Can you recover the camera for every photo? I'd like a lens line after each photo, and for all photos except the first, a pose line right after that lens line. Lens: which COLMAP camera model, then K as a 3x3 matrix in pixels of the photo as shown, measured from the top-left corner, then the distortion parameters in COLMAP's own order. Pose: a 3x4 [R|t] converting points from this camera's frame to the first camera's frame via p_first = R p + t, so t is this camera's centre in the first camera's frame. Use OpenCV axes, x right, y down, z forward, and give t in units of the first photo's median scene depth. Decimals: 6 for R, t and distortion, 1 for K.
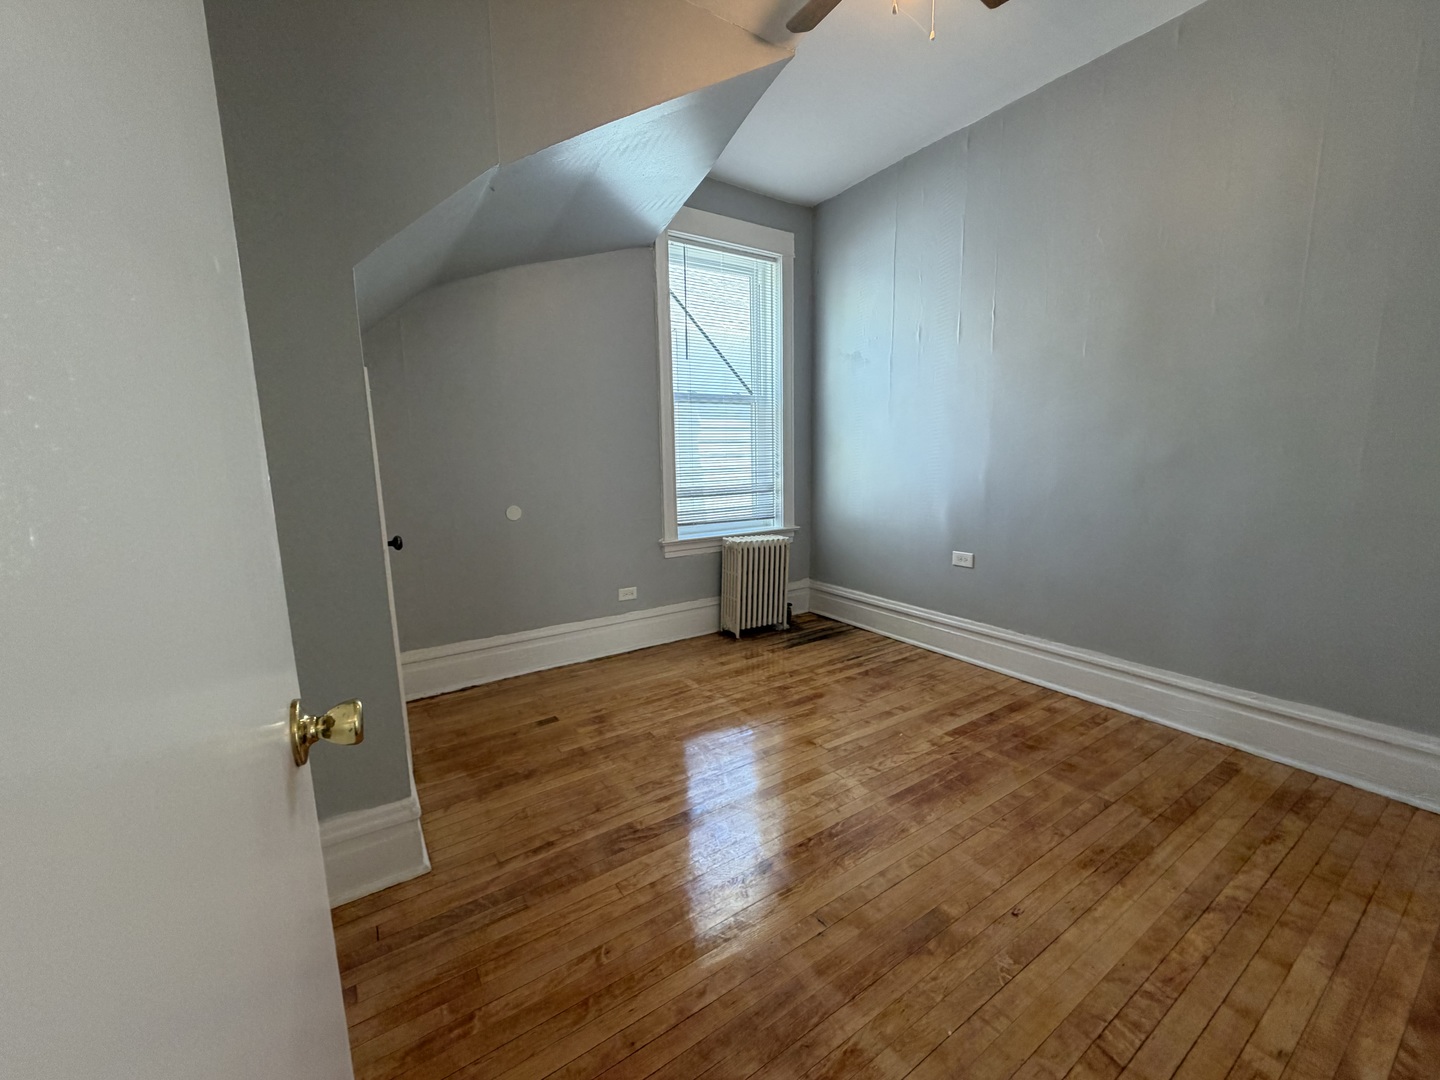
lens RADIAL K [[575.9, 0, 720.0], [0, 575.9, 540.0], [0, 0, 1]] dist [-0.001090, -0.000096]
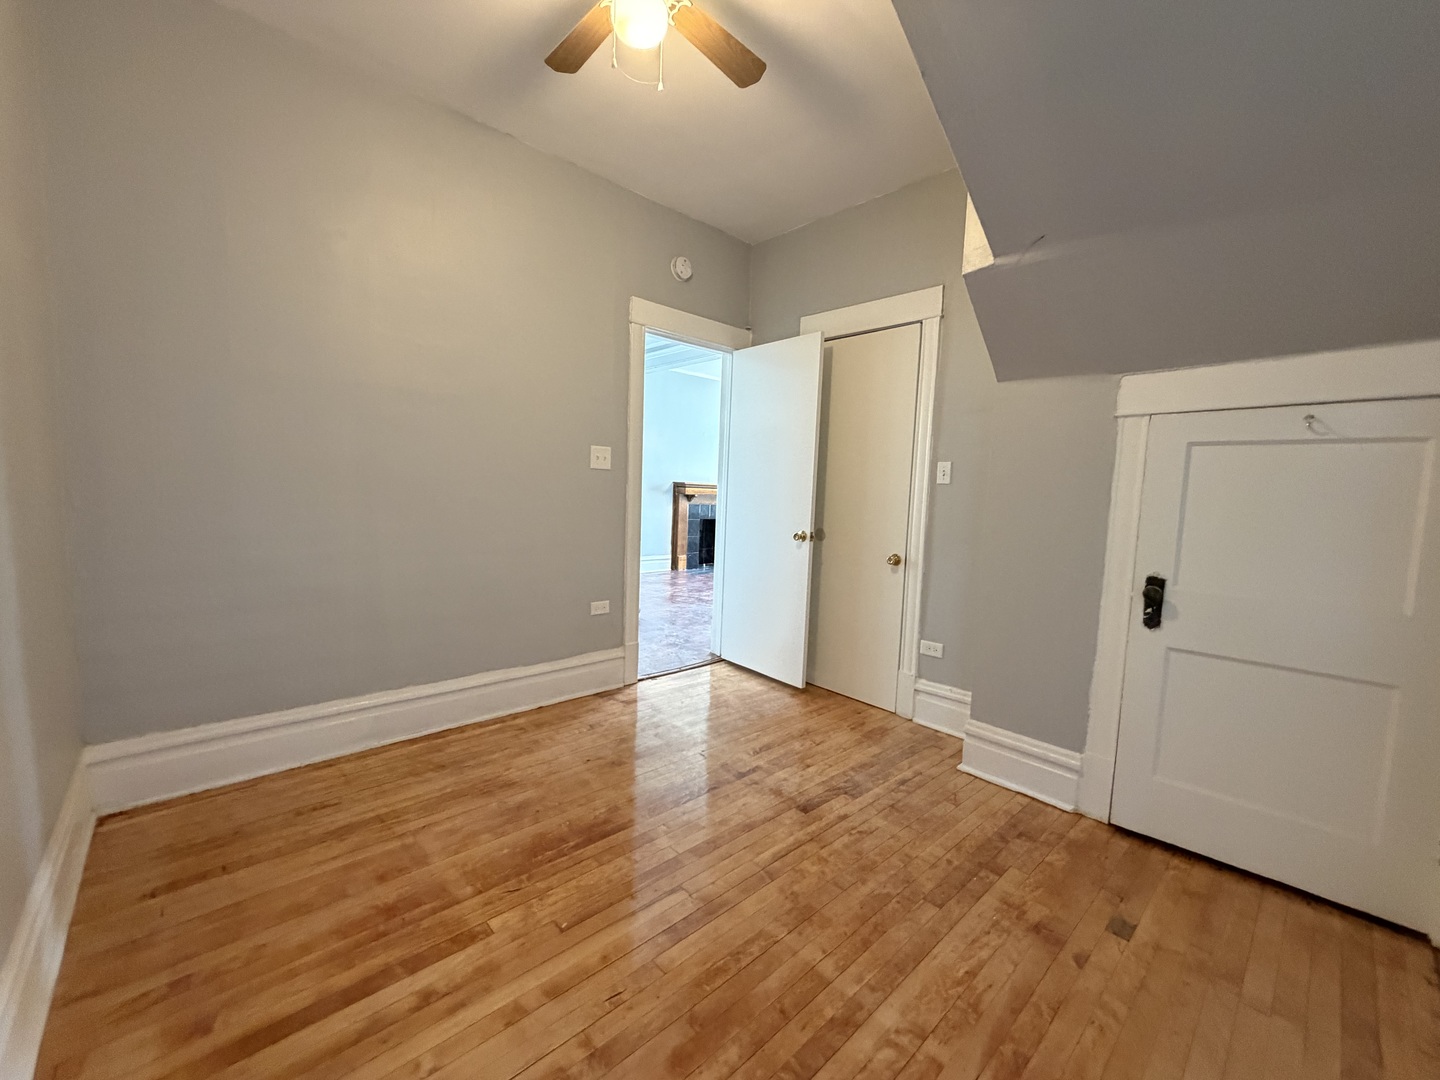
lens RADIAL K [[575.9, 0, 720.0], [0, 575.9, 540.0], [0, 0, 1]] dist [-0.001090, -0.000096]
pose [[-0.987214, 0.001861, -0.159389, 0.256631], [-0.037401, 0.969314, 0.242966, -0.255832], [0.154950, 0.245821, -0.956850, 1.614587]]
